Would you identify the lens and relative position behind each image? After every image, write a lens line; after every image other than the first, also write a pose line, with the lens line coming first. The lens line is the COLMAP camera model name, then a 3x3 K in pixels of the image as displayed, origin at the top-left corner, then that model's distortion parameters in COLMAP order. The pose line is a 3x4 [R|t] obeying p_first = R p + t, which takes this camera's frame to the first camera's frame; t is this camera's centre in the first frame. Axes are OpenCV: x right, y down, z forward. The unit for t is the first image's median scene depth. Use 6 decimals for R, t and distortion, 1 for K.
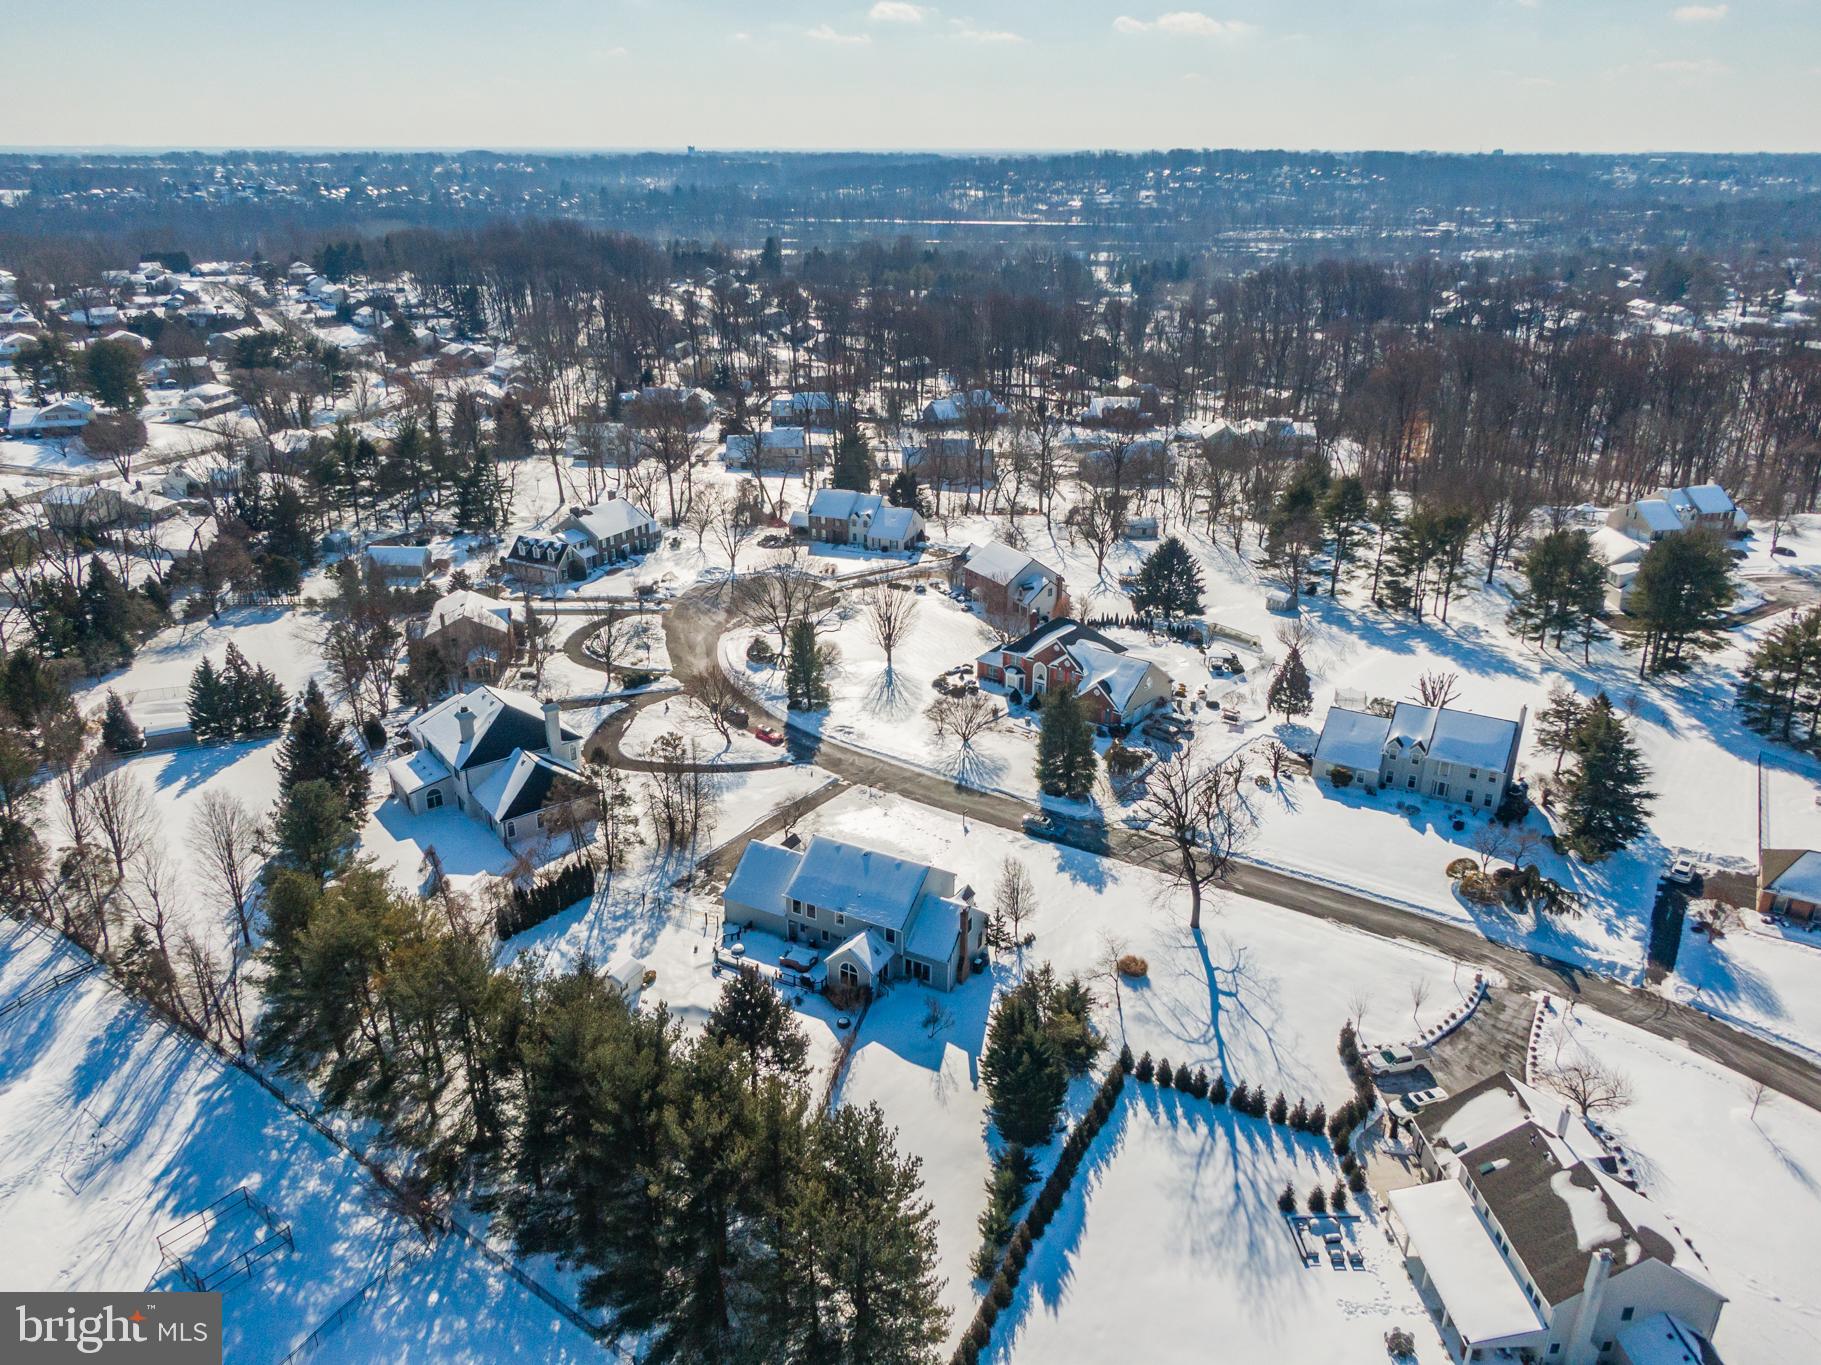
lens RADIAL K [[1259.5, 0, 910.0], [0, 1259.5, 743.5], [0, 0, 1]] dist [0.073441, -0.166485]
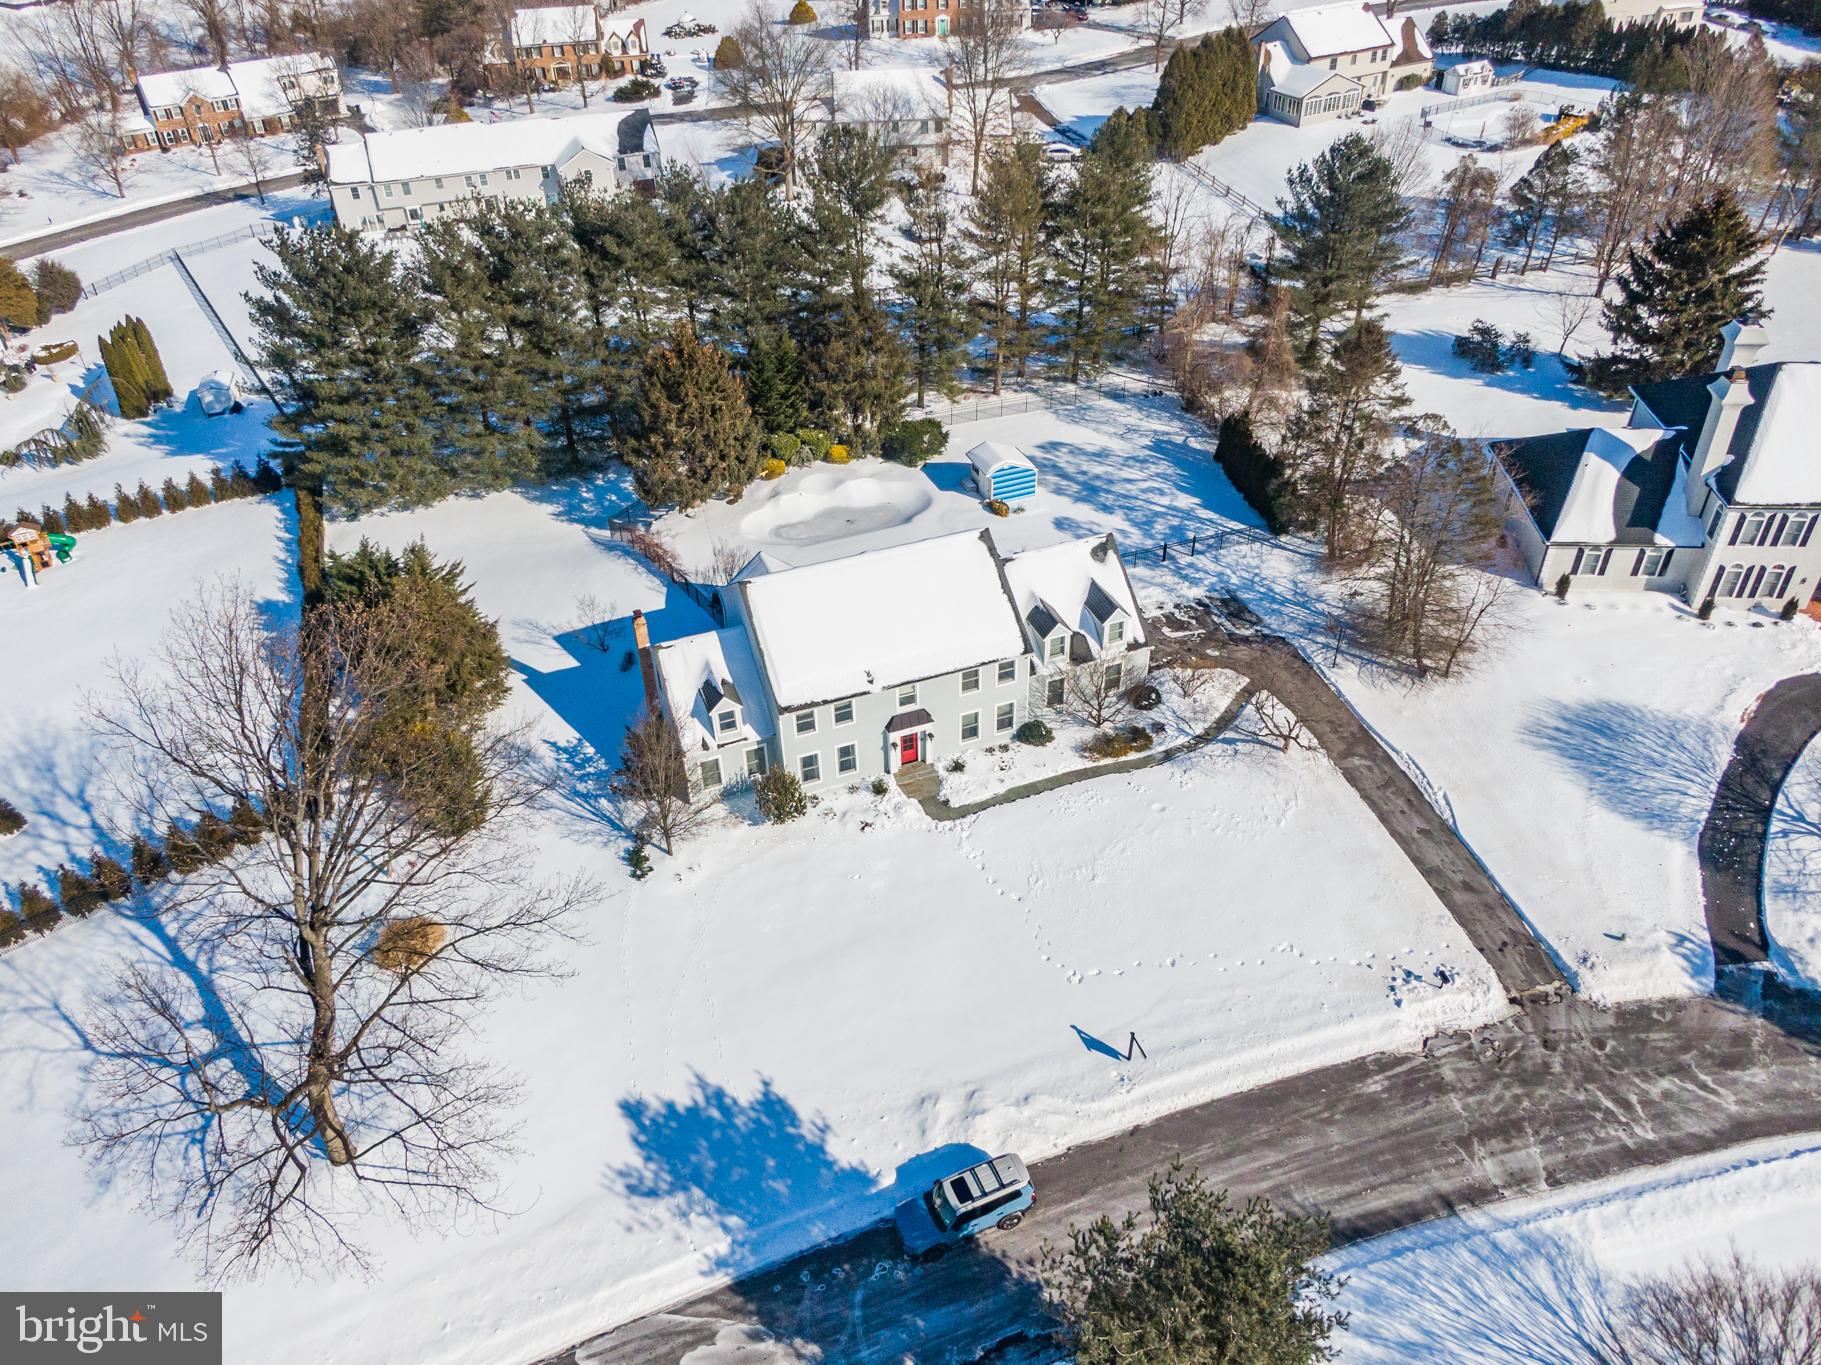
lens RADIAL K [[1323.5, 0, 910.5], [0, 1323.5, 682.5], [0, 0, 1]] dist [0.045502, -0.077087]
pose [[-0.656367, 0.464266, -0.594676, 0.278994], [-0.303950, 0.558703, 0.771664, -0.283351], [0.690505, 0.687246, -0.225600, 1.091372]]
